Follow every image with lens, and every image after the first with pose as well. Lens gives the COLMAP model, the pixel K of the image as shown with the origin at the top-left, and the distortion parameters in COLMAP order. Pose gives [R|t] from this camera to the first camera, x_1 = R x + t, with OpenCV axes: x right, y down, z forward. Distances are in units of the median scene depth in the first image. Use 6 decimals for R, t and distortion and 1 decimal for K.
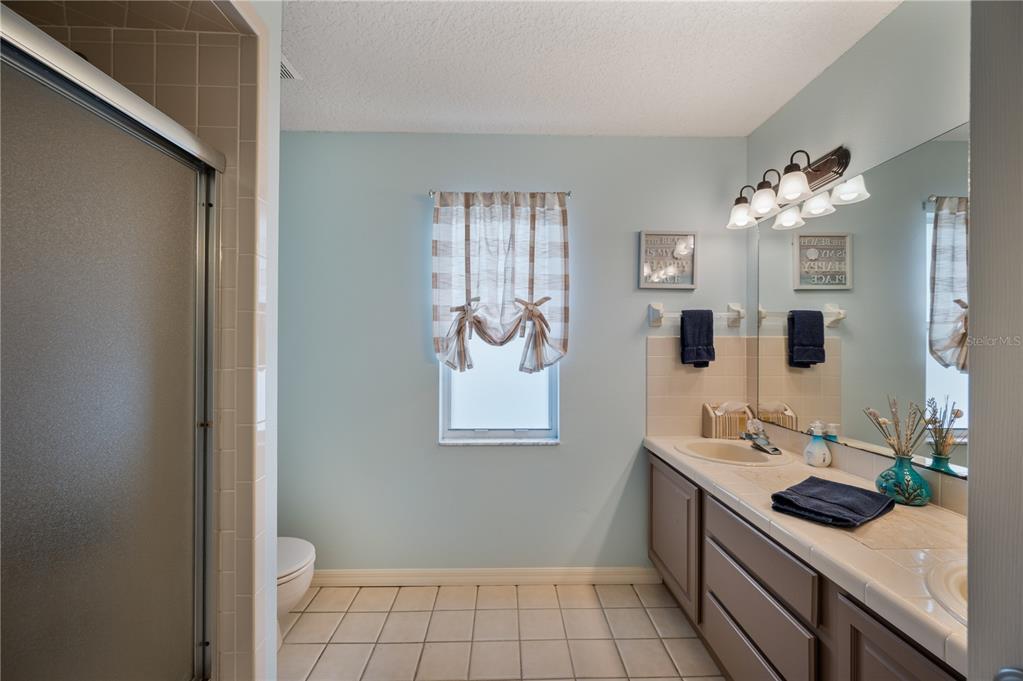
lens RADIAL K [[409.5, 0, 516.7], [0, 409.5, 347.2], [0, 0, 1]] dist [-0.000704, -0.000767]
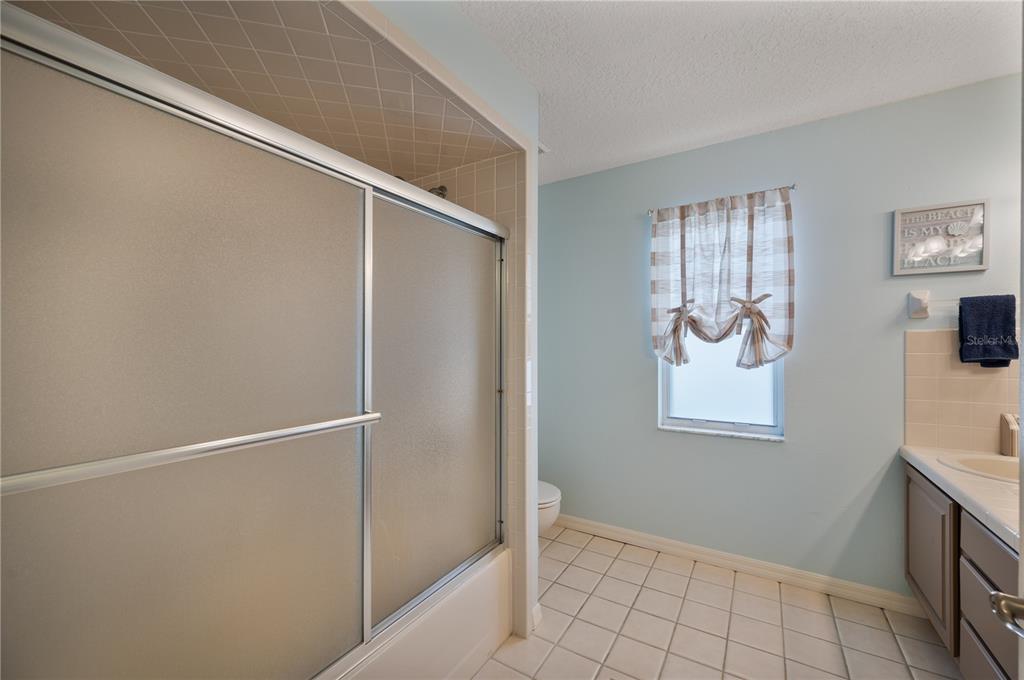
lens RADIAL K [[409.8, 0, 513.1], [0, 409.8, 344.7], [0, 0, 1]] dist [0.000636, -0.000483]
pose [[0.837417, -0.006260, -0.546528, 0.101674], [0.006245, 0.999979, -0.001885, 0.000698], [0.546528, -0.001835, 0.837439, -0.191954]]
